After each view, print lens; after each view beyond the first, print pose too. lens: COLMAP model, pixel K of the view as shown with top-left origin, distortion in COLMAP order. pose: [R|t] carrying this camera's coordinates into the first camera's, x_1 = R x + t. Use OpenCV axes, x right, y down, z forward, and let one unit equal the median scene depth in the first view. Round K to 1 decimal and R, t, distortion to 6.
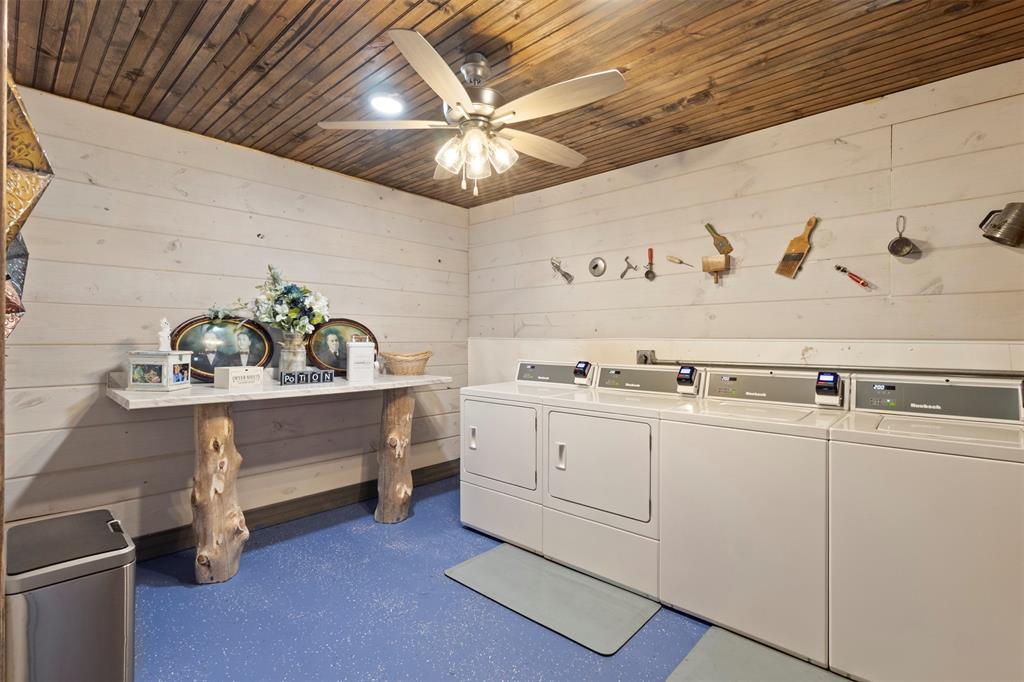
lens RADIAL K [[482.0, 0, 508.7], [0, 482.0, 339.2], [0, 0, 1]] dist [-0.000553, 0.000084]
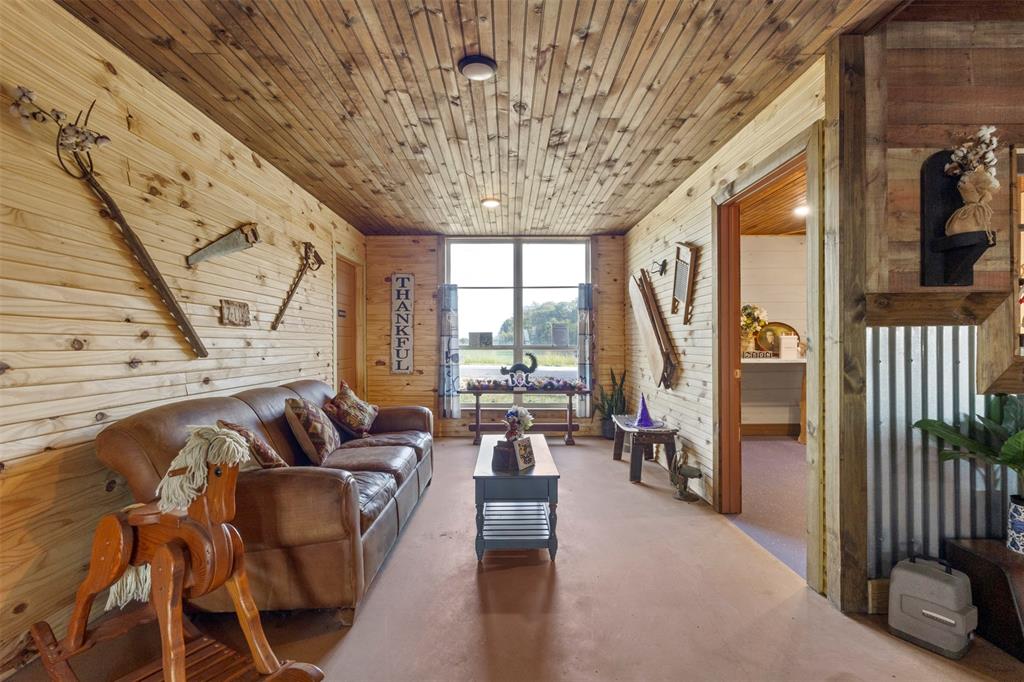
lens RADIAL K [[474.1, 0, 512.0], [0, 474.1, 341.0], [0, 0, 1]] dist [-0.000385, 0.000359]
pose [[0.688273, -0.002873, -0.725446, 0.231051], [0.010091, 0.999933, 0.005613, 0.005354], [0.725382, -0.011184, 0.688256, -0.843398]]
